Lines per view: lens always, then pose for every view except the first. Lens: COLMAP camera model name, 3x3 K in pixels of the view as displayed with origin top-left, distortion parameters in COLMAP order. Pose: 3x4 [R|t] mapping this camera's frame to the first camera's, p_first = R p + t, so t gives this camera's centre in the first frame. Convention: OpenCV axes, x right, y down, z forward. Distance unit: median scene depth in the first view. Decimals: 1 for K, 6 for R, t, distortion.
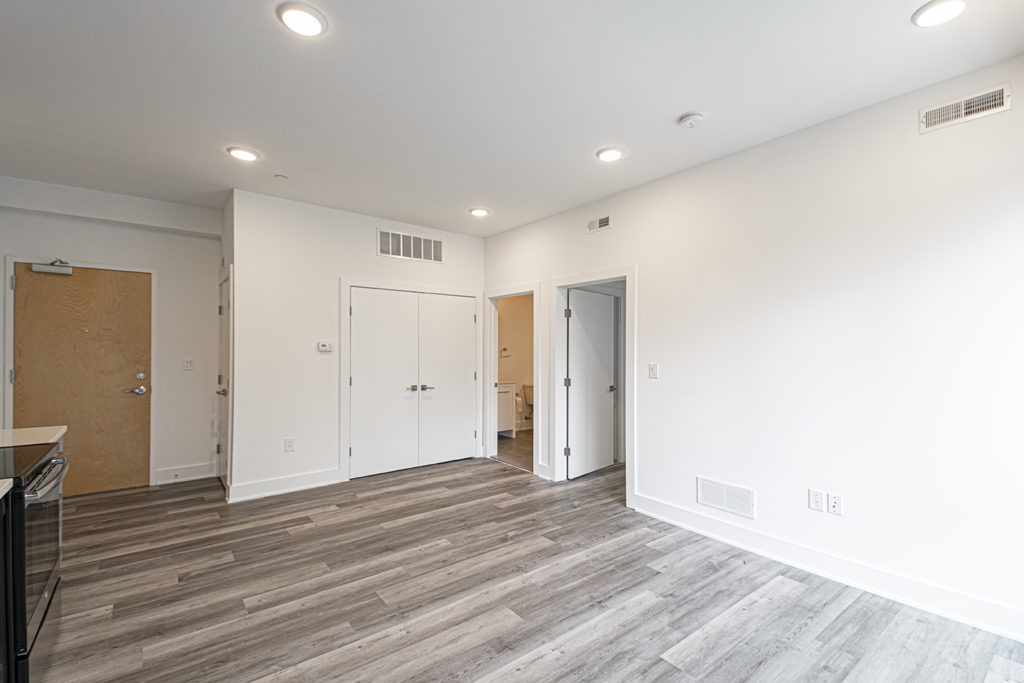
lens RADIAL K [[435.3, 0, 494.3], [0, 435.3, 340.9], [0, 0, 1]] dist [0.051683, -0.017436]
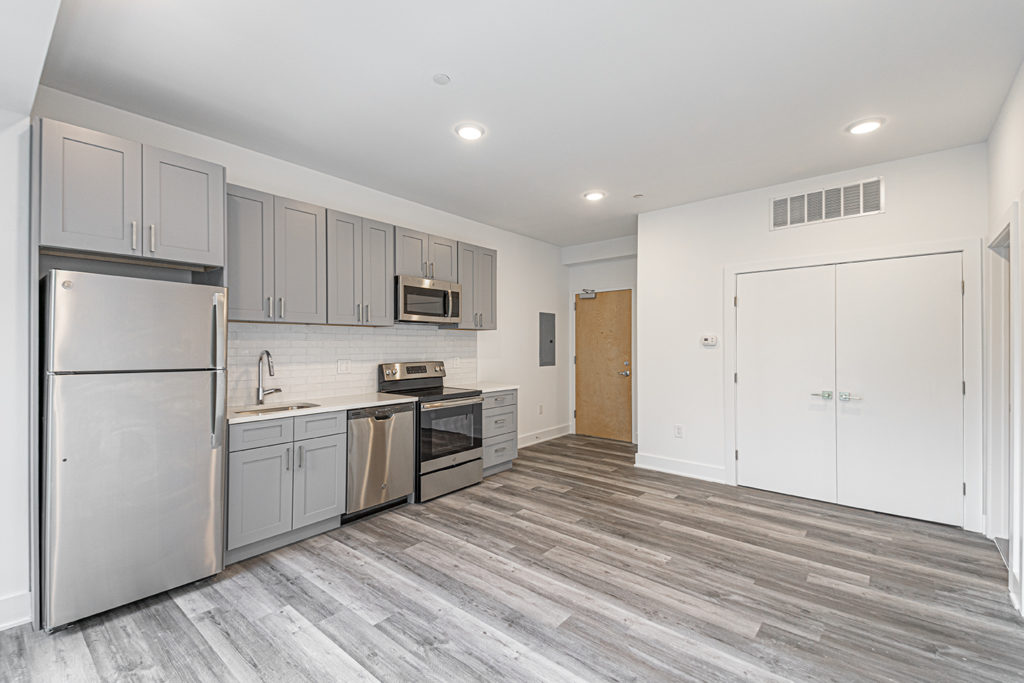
lens RADIAL K [[435.3, 0, 517.2], [0, 435.3, 346.5], [0, 0, 1]] dist [0.051683, -0.017436]
pose [[0.235639, -0.001307, -0.971840, 0.657213], [0.024021, 0.999701, 0.004480, 0.014031], [0.971544, -0.024400, 0.235600, 0.479677]]
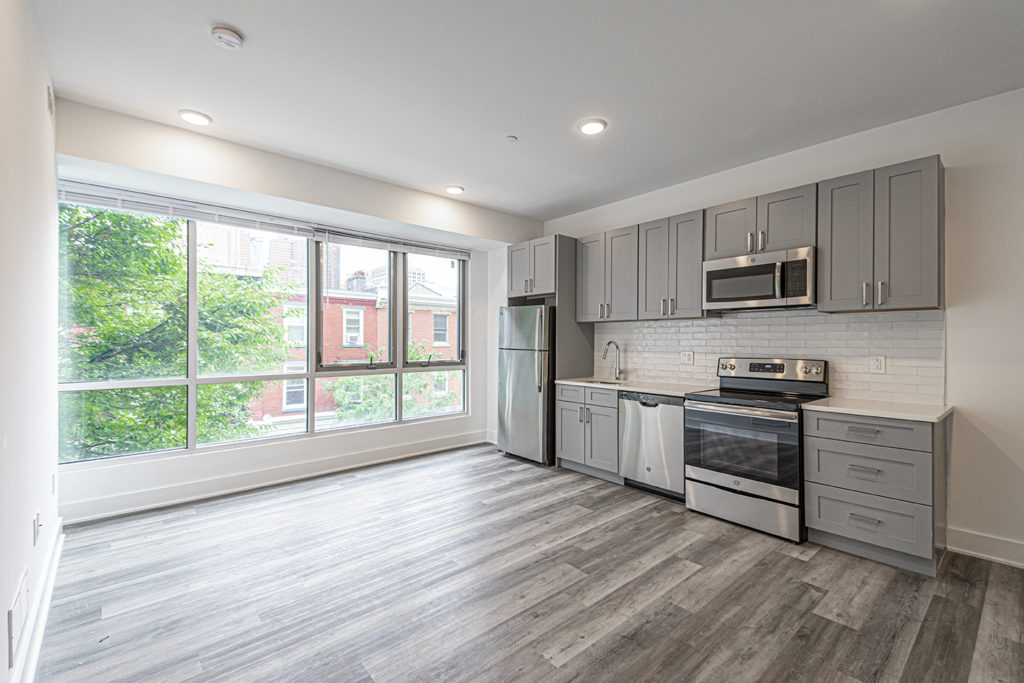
lens RADIAL K [[435.3, 0, 517.9], [0, 435.3, 339.8], [0, 0, 1]] dist [0.051683, -0.017436]
pose [[-0.994098, -0.004898, -0.108376, 0.001742], [-0.002668, 0.999782, -0.020707, 0.039498], [0.108454, -0.020296, -0.993894, 1.518232]]
